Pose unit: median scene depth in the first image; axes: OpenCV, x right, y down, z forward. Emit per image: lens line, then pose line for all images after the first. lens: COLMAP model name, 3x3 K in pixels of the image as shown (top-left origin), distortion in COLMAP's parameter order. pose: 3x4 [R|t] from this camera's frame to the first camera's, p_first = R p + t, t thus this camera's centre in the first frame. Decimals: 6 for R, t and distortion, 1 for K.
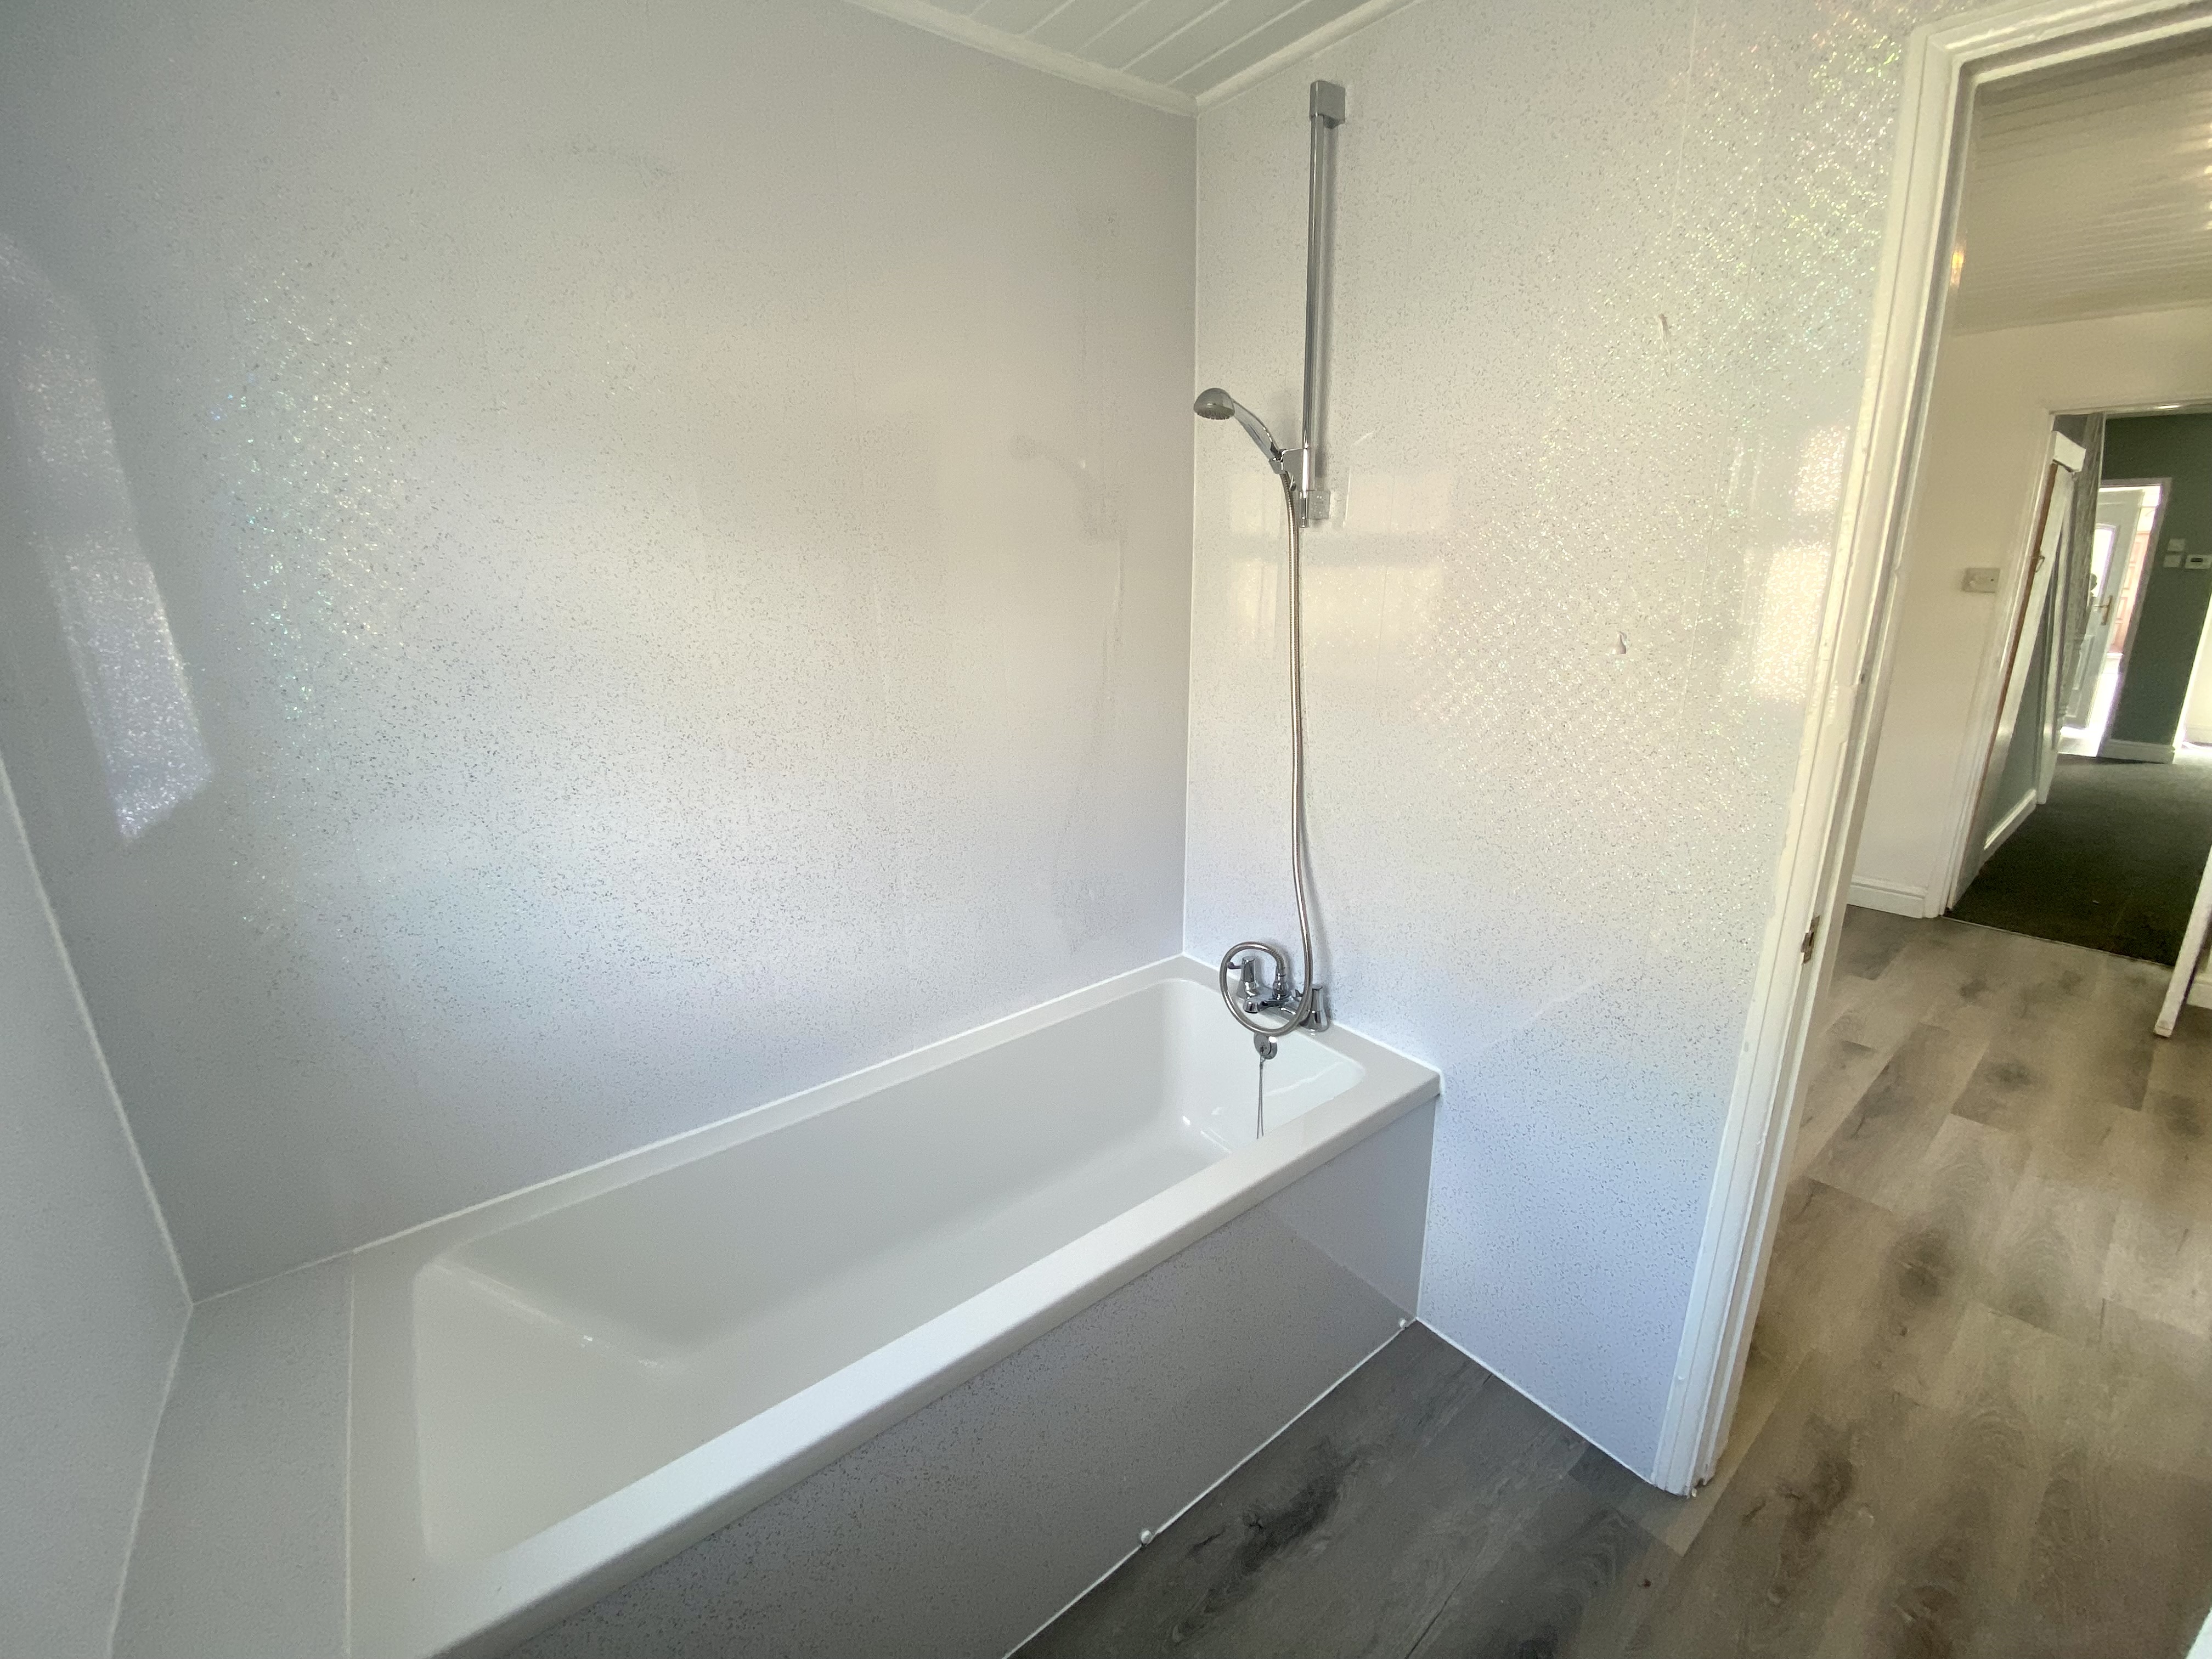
lens RADIAL K [[888.1, 0, 1106.0], [0, 888.1, 829.5], [0, 0, 1]] dist [0.018337, -0.020856]
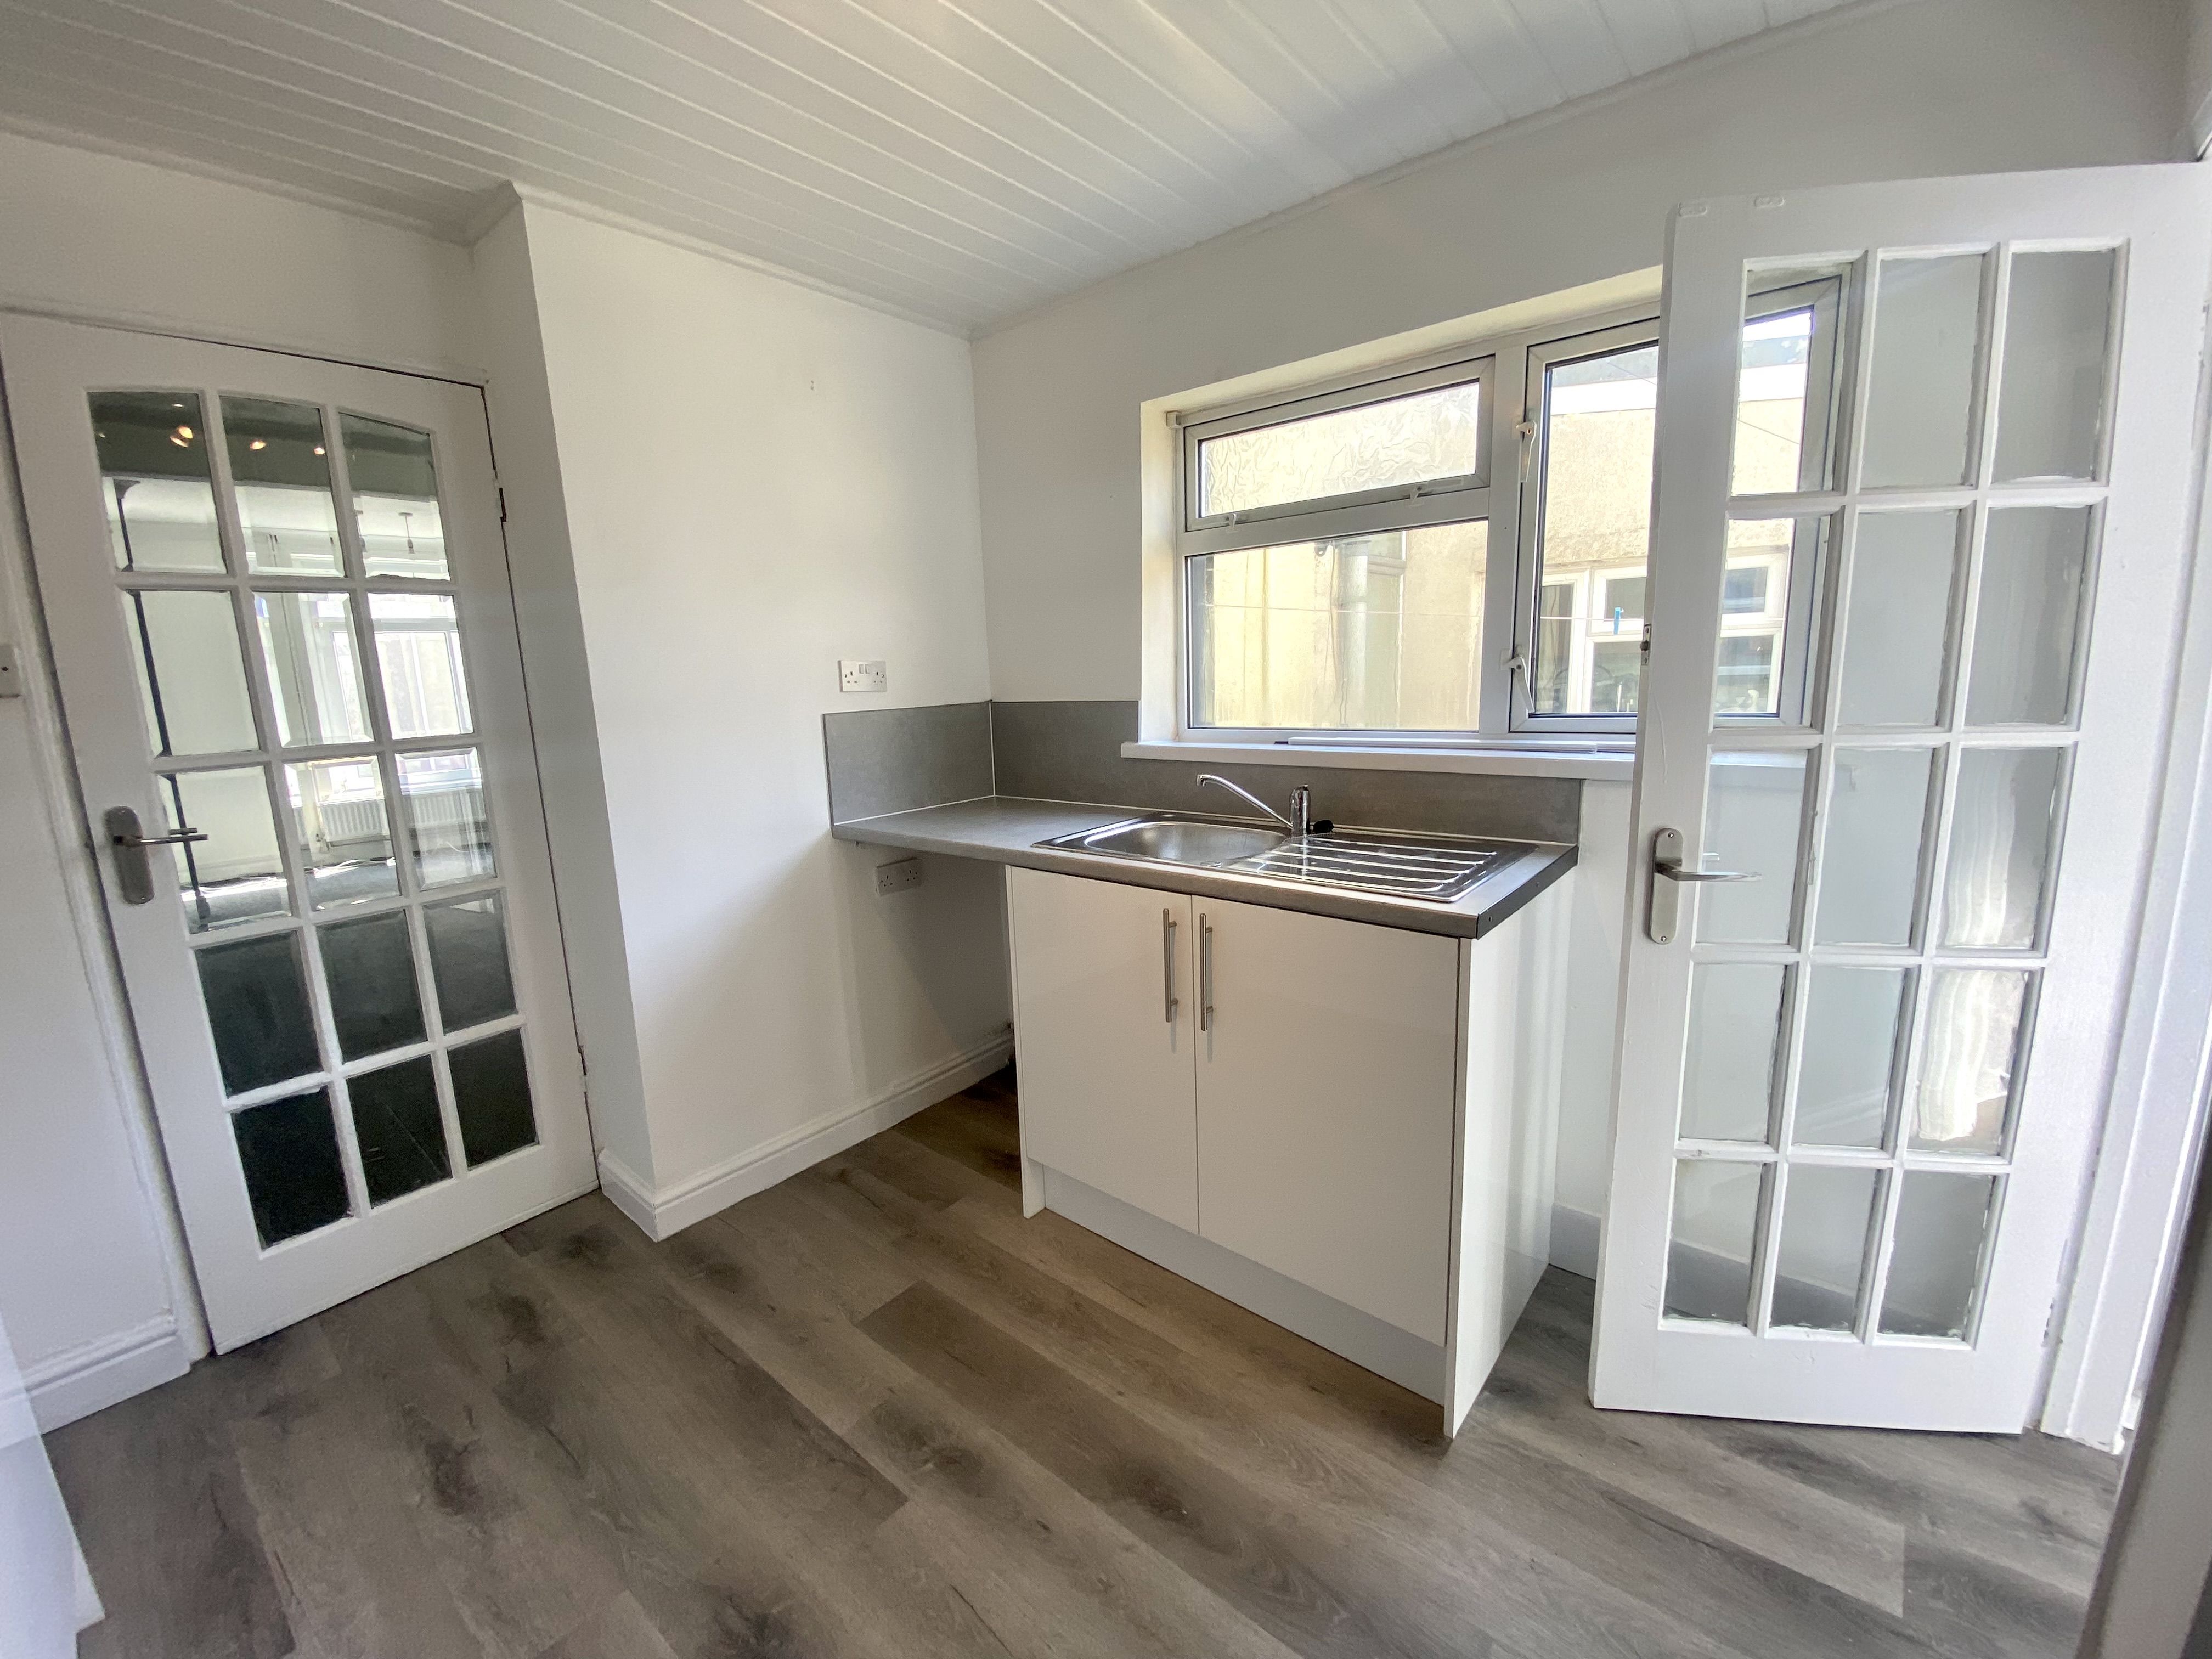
lens RADIAL K [[898.1, 0, 1102.1], [0, 898.1, 821.2], [0, 0, 1]] dist [0.017534, -0.016672]
pose [[-0.193944, -0.145988, 0.970089, 0.506200], [0.306108, 0.930487, 0.201227, -0.147522], [-0.932032, 0.335979, -0.135774, 0.640767]]
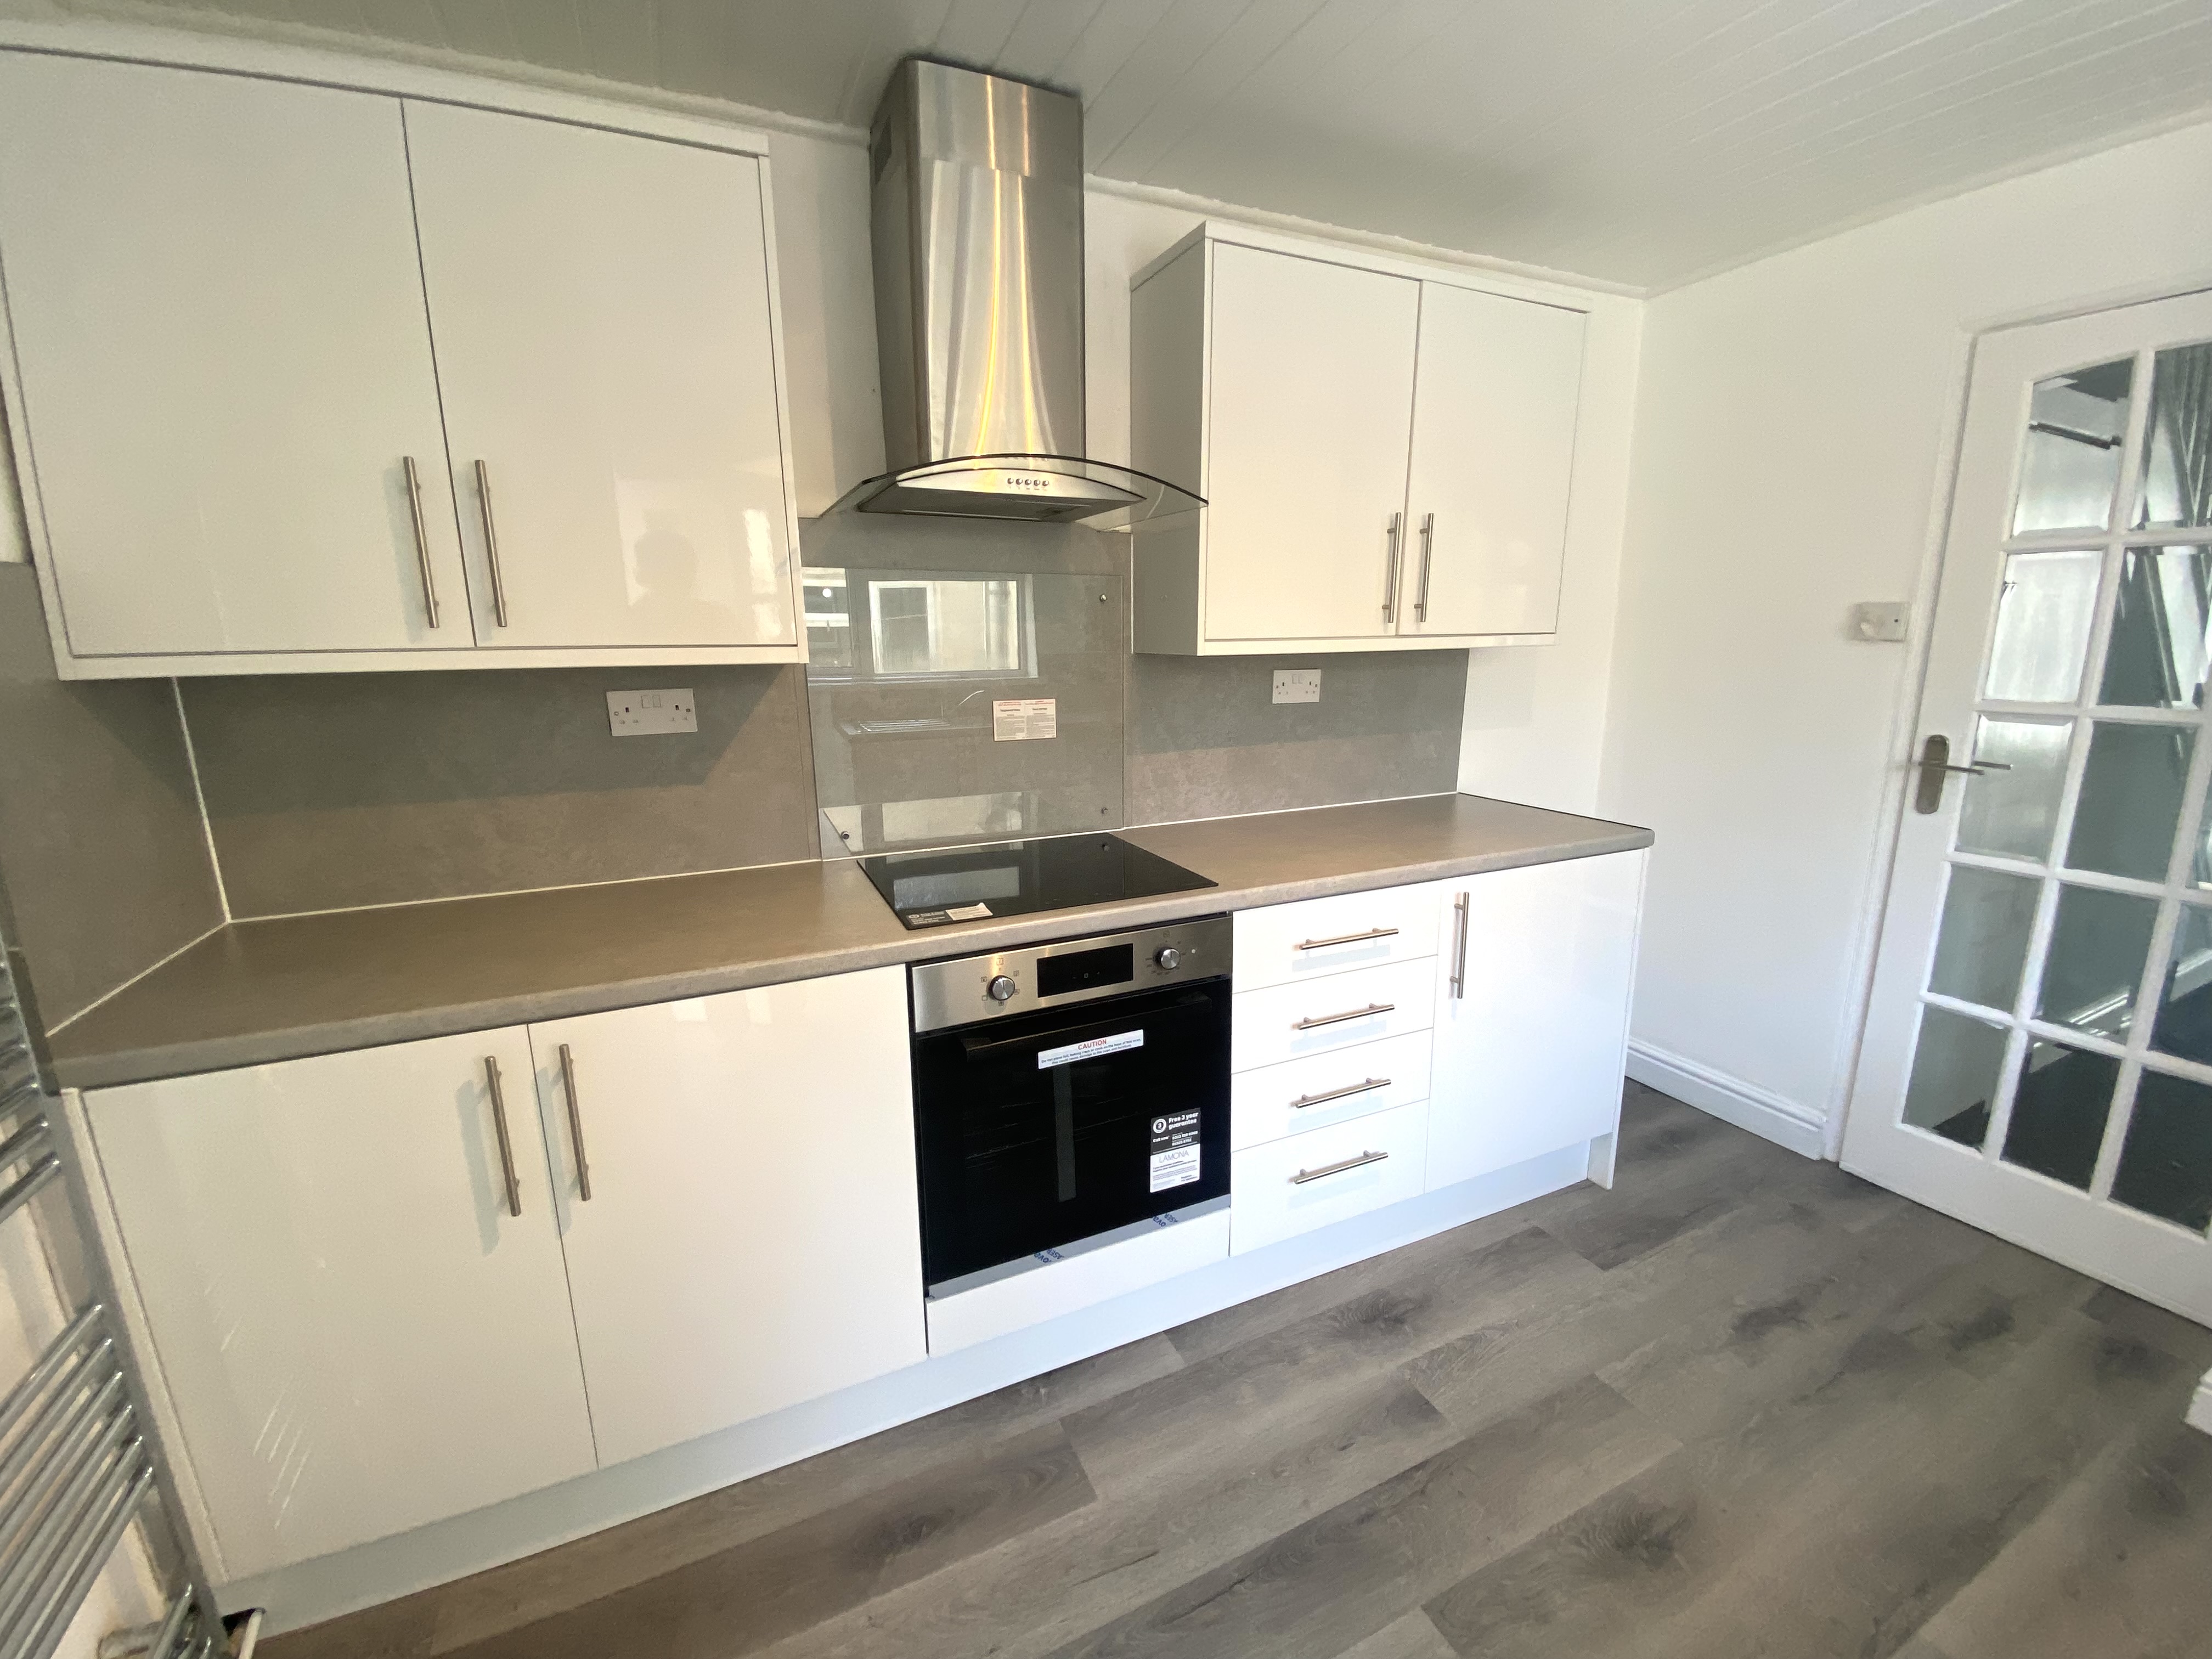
lens RADIAL K [[888.1, 0, 1106.0], [0, 888.1, 829.5], [0, 0, 1]] dist [0.018337, -0.020856]
pose [[0.972462, 0.042341, -0.229183, 0.704265], [-0.057539, 0.996536, -0.060039, -0.080546], [0.225847, 0.071573, 0.971530, 0.330823]]
